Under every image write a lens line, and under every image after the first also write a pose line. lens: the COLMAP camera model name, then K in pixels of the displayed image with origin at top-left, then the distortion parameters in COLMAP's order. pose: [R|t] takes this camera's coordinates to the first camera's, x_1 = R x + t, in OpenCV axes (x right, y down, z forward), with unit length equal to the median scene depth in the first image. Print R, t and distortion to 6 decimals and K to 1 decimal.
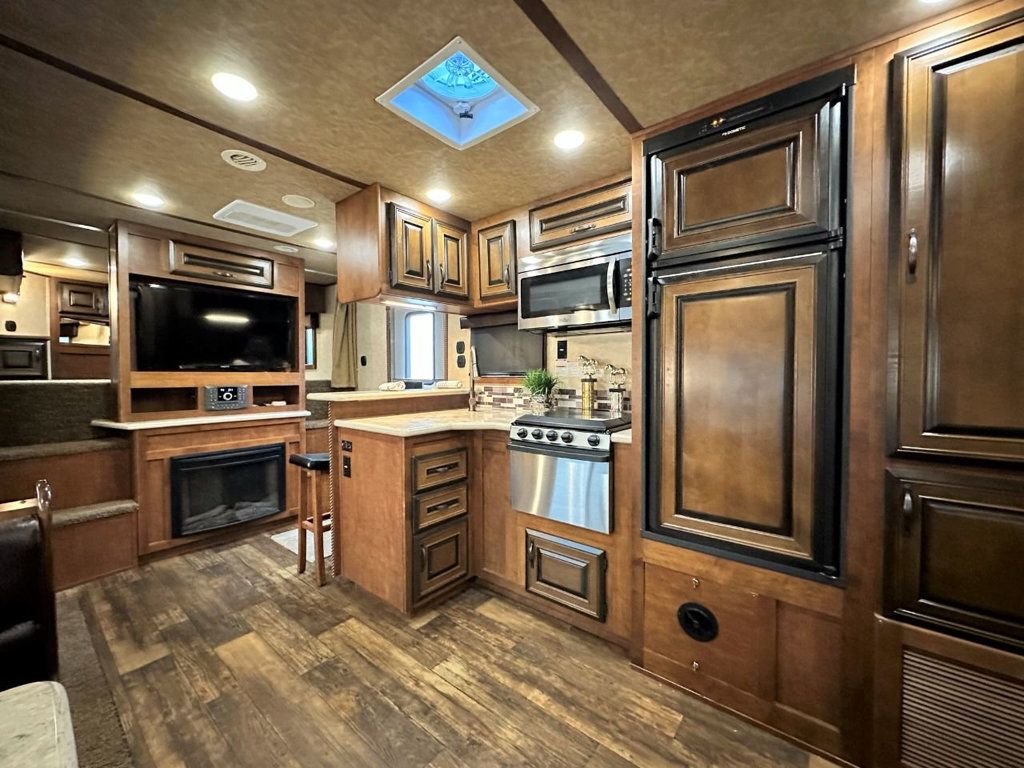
lens RADIAL K [[407.0, 0, 503.6], [0, 407.0, 384.1], [0, 0, 1]] dist [-0.001770, -0.000031]
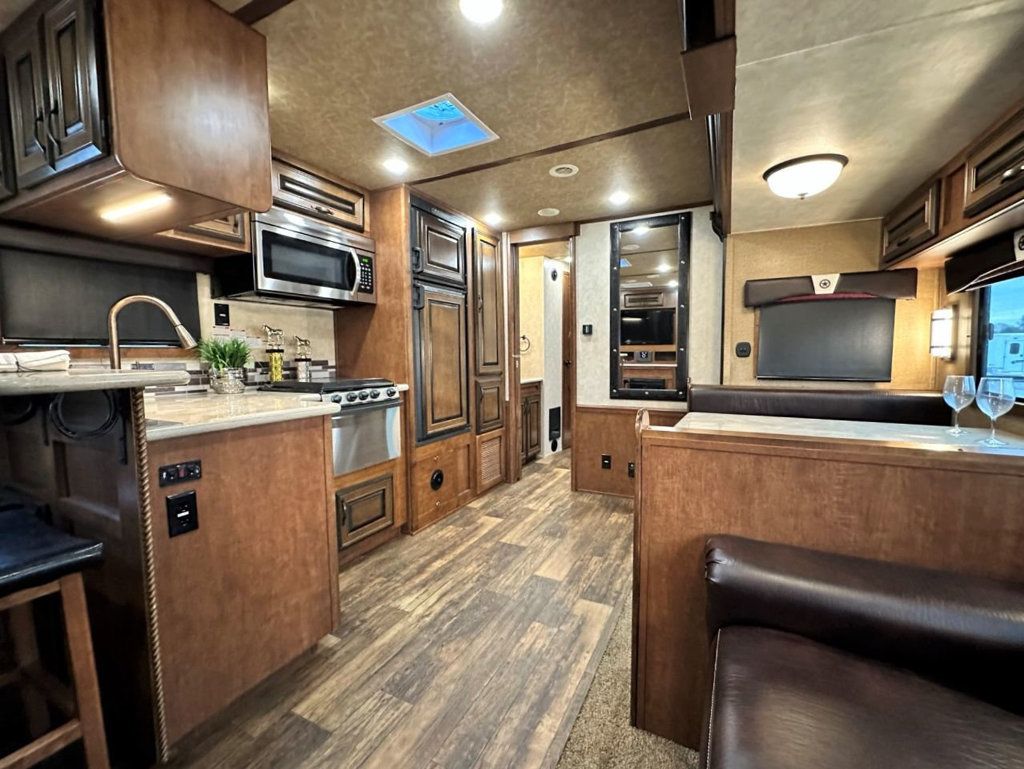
lens RADIAL K [[419.2, 0, 529.7], [0, 419.2, 384.0], [0, 0, 1]] dist [0.001350, 0.000123]
pose [[-0.236110, -0.062395, 0.969721, -1.237352], [0.037488, 0.996609, 0.073253, 0.025125], [-0.971003, 0.053648, -0.232970, 0.873630]]
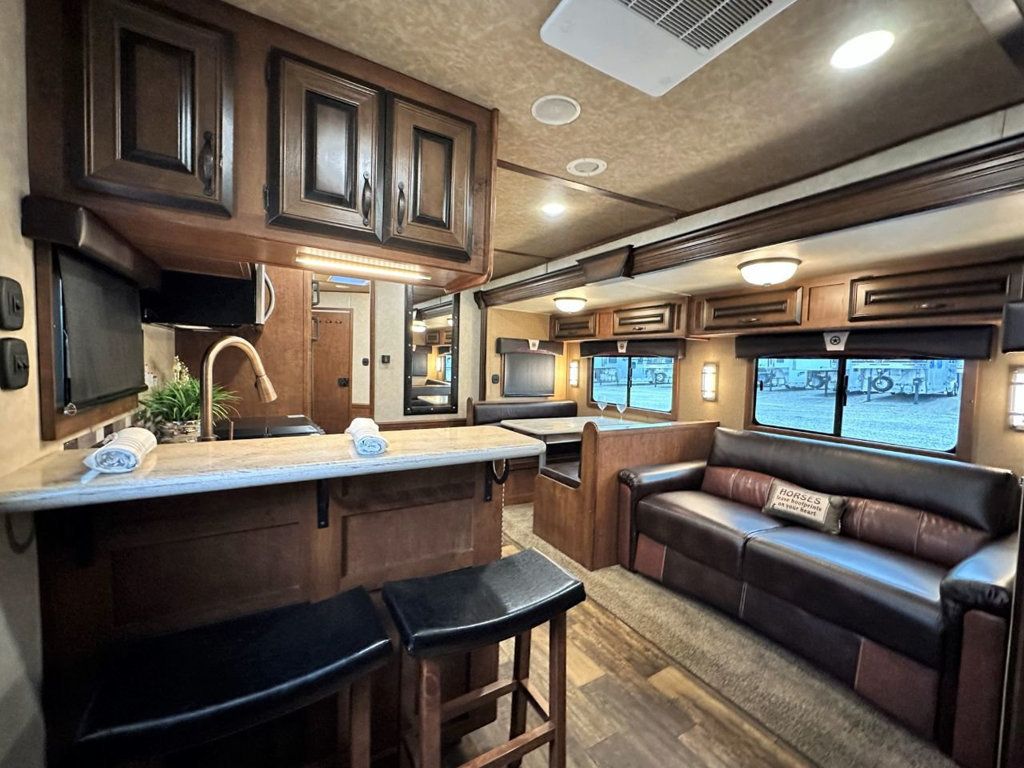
lens RADIAL K [[407.0, 0, 503.6], [0, 407.0, 384.1], [0, 0, 1]] dist [-0.001770, -0.000031]
pose [[-0.932641, -0.041374, 0.358425, -0.826011], [-0.015623, 0.997103, 0.074446, -0.112998], [-0.360466, 0.063832, -0.930586, 1.999703]]
